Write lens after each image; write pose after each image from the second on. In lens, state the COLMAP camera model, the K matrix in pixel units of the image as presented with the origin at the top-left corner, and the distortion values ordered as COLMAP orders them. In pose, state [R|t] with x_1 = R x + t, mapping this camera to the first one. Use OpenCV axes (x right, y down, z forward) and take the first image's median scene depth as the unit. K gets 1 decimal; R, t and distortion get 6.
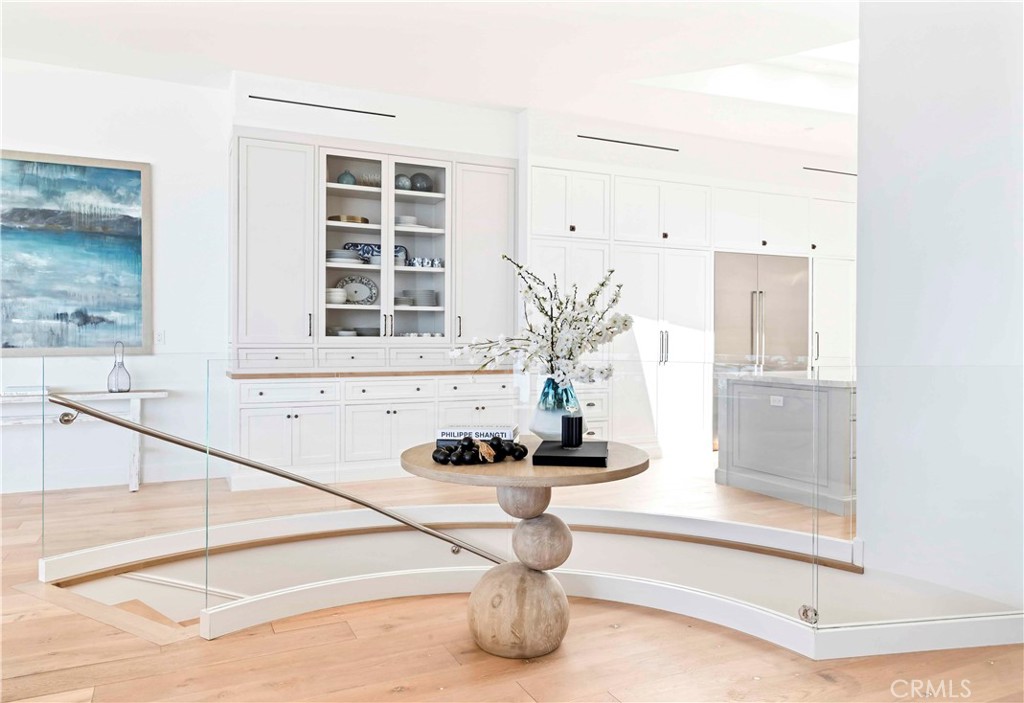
lens RADIAL K [[716.4, 0, 496.4], [0, 716.4, 342.8], [0, 0, 1]] dist [0.014100, 0.000339]
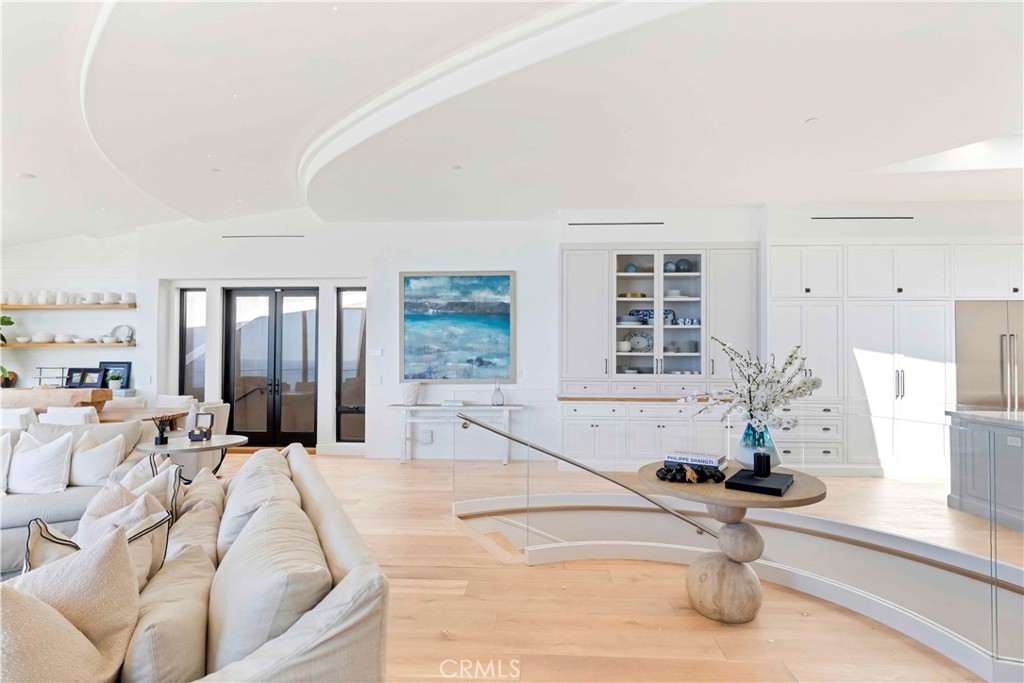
lens RADIAL K [[500.8, 0, 514.4], [0, 500.8, 347.9], [0, 0, 1]] dist [0.004247, 0.000690]
pose [[0.885933, -0.009708, -0.463711, 0.065920], [-0.002054, 0.999689, -0.024853, -0.038663], [0.463808, 0.022971, 0.885638, -0.043652]]
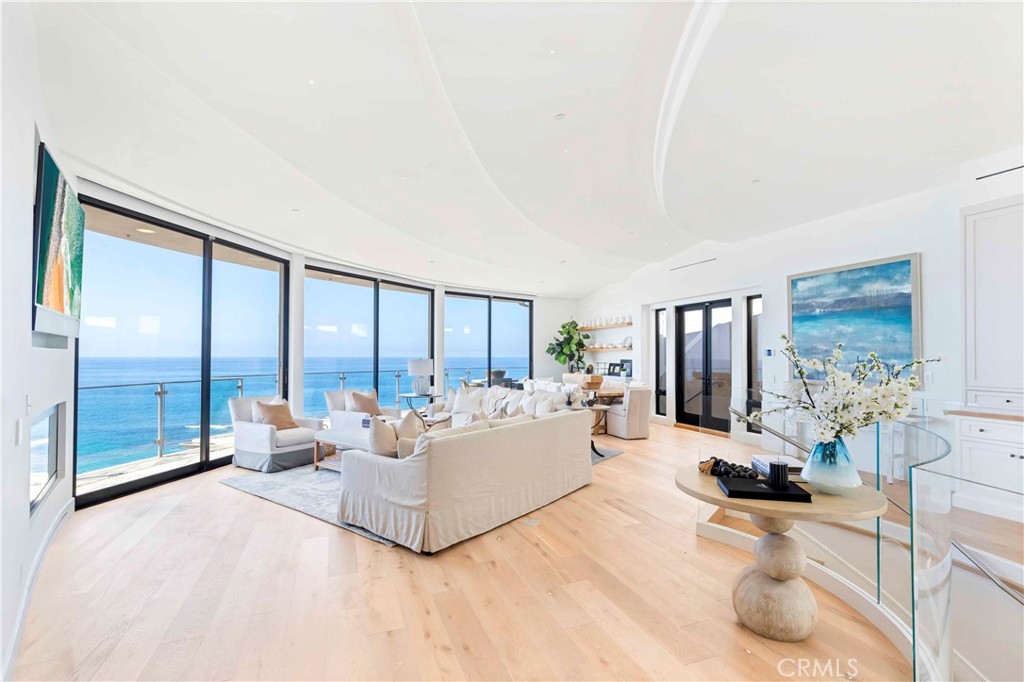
lens RADIAL K [[459.7, 0, 507.5], [0, 459.7, 346.6], [0, 0, 1]] dist [-0.000022, -0.000057]
pose [[-0.072416, -0.023256, -0.997103, 0.471718], [-0.012105, 0.999675, -0.022437, -0.039044], [0.997301, 0.010445, -0.072674, 0.284402]]
